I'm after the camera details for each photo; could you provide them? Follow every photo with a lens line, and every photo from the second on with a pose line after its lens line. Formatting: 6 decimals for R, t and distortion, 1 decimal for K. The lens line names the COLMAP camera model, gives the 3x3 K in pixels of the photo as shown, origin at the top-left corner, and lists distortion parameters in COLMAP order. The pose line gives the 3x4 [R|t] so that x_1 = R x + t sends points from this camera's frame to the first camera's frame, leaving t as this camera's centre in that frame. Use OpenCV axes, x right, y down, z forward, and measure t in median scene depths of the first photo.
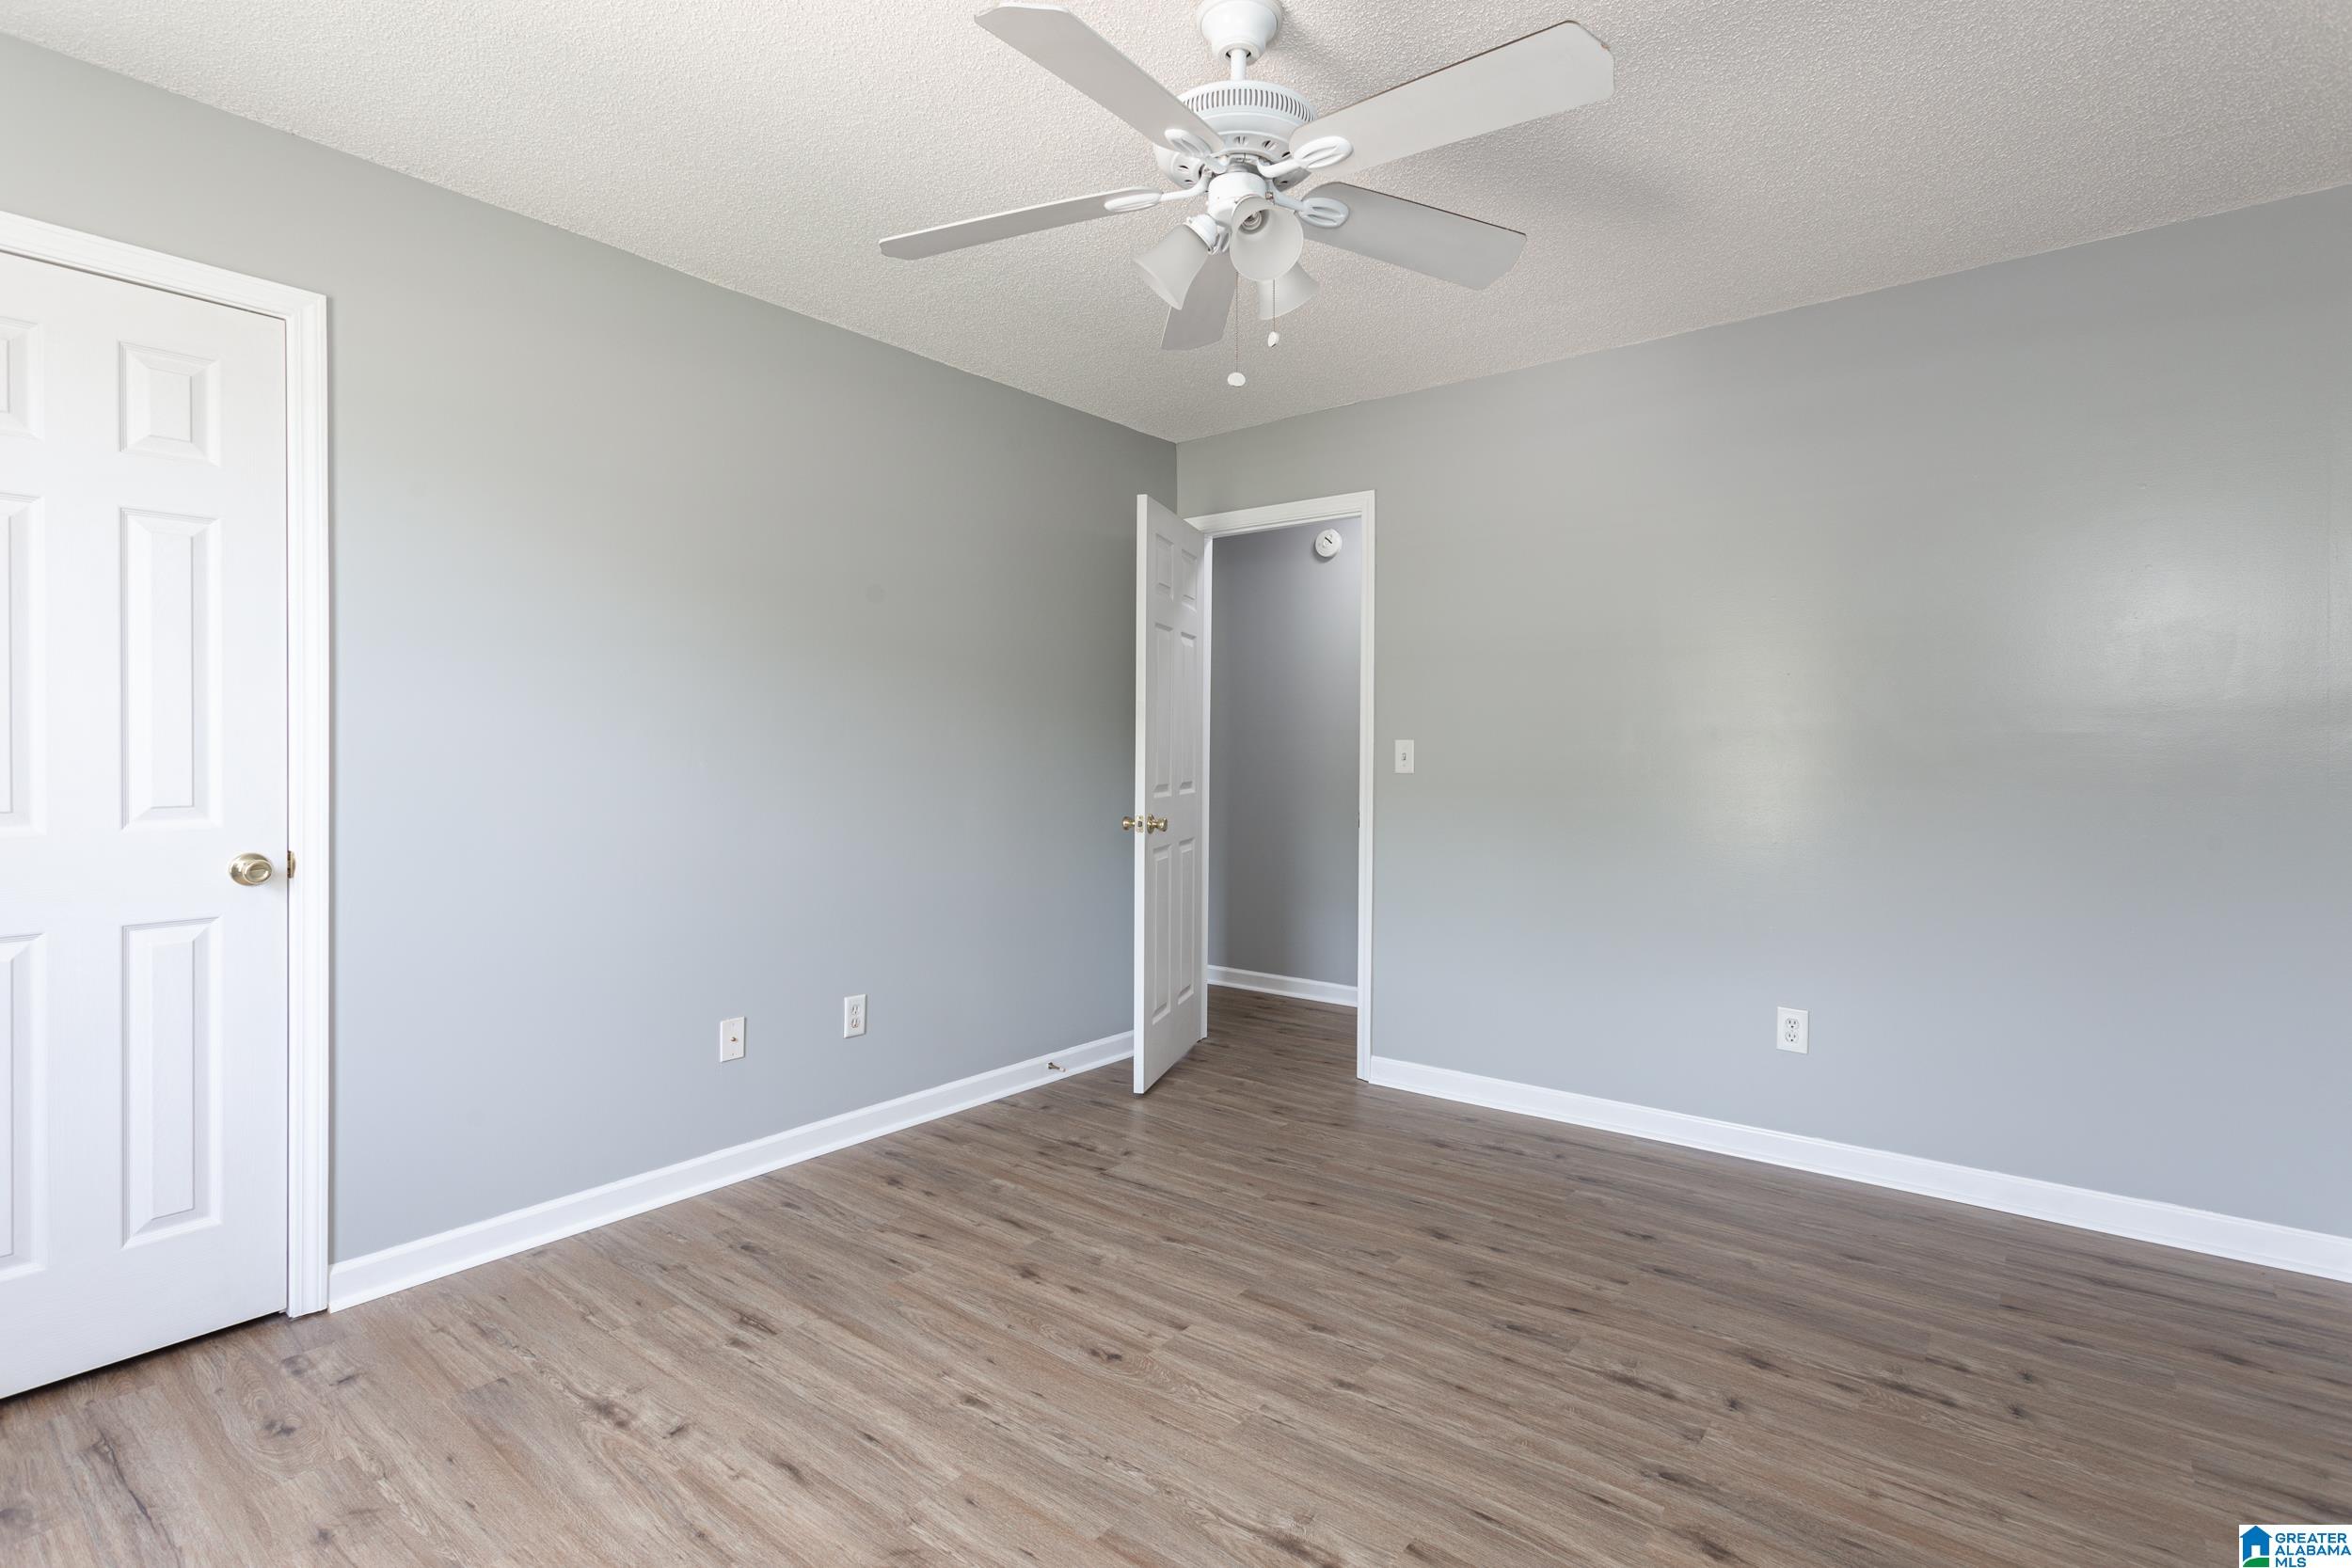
lens RADIAL K [[1167.4, 0, 1176.0], [0, 1167.4, 784.0], [0, 0, 1]] dist [-0.000366, -0.000252]
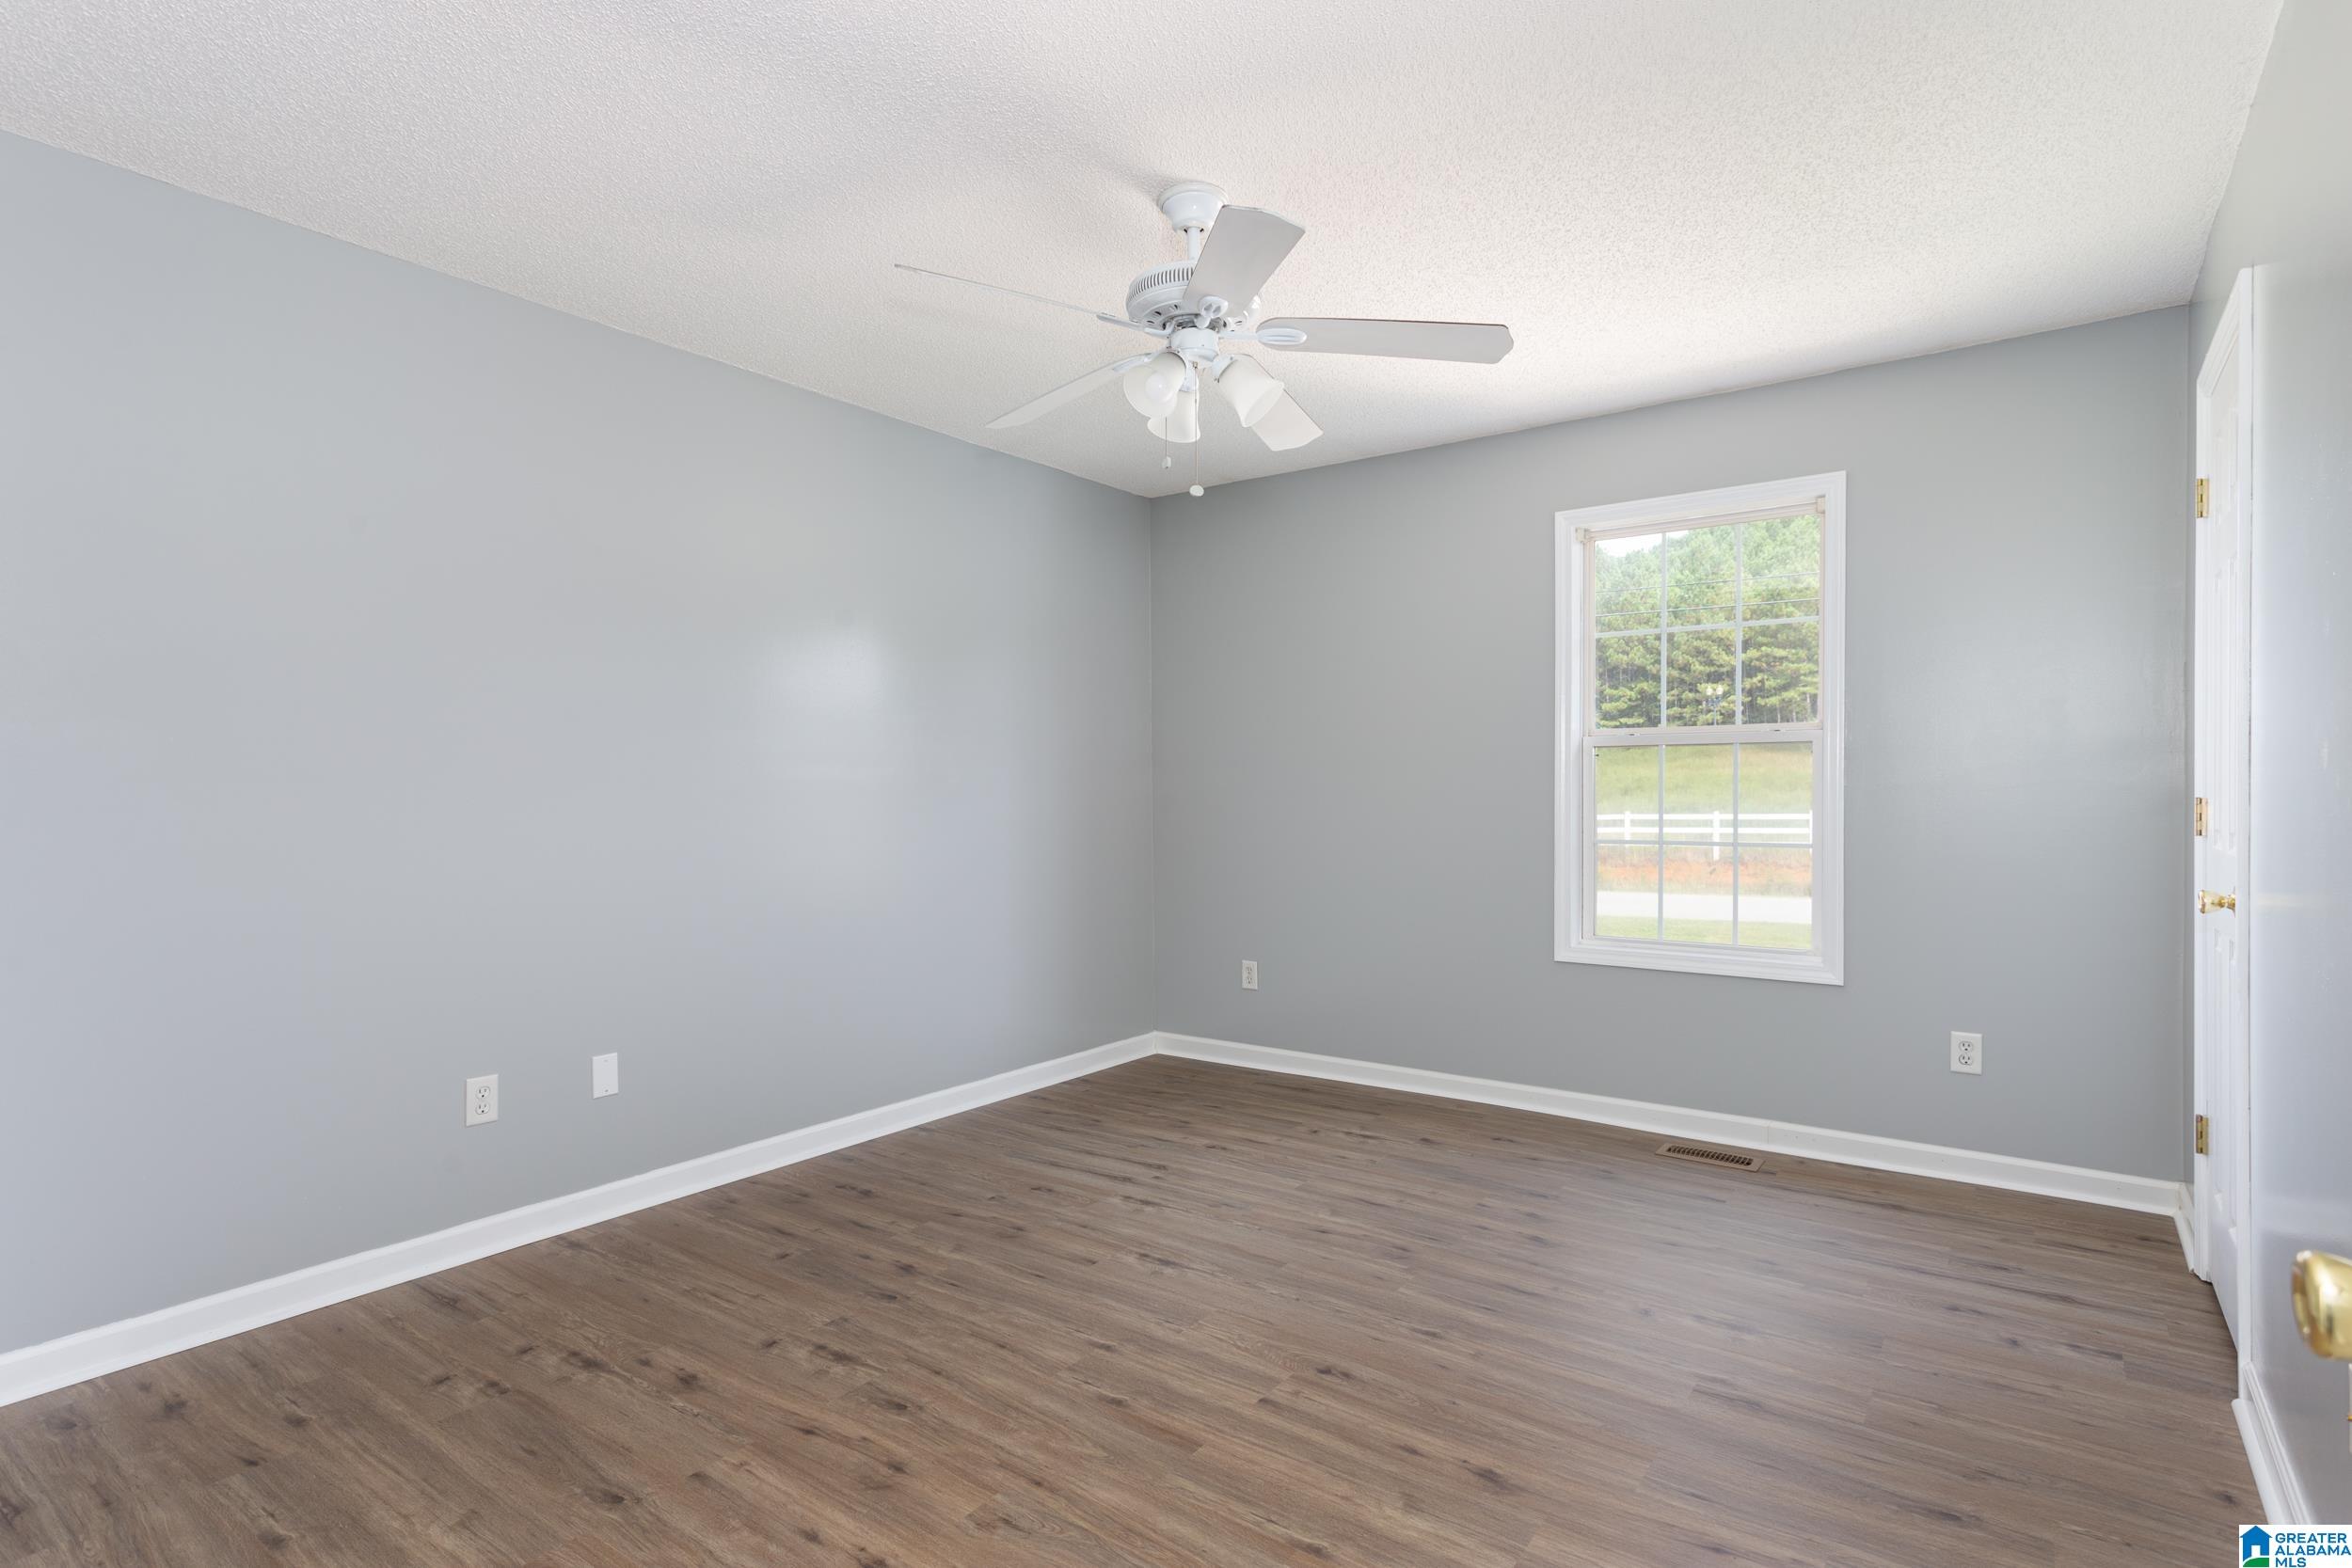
lens RADIAL K [[1167.4, 0, 1176.0], [0, 1167.4, 784.0], [0, 0, 1]] dist [-0.000366, -0.000252]
pose [[-0.998956, 0.005571, -0.045333, 0.119453], [0.004437, 0.999675, 0.025085, -0.044223], [0.045458, 0.024858, -0.998657, 2.004400]]
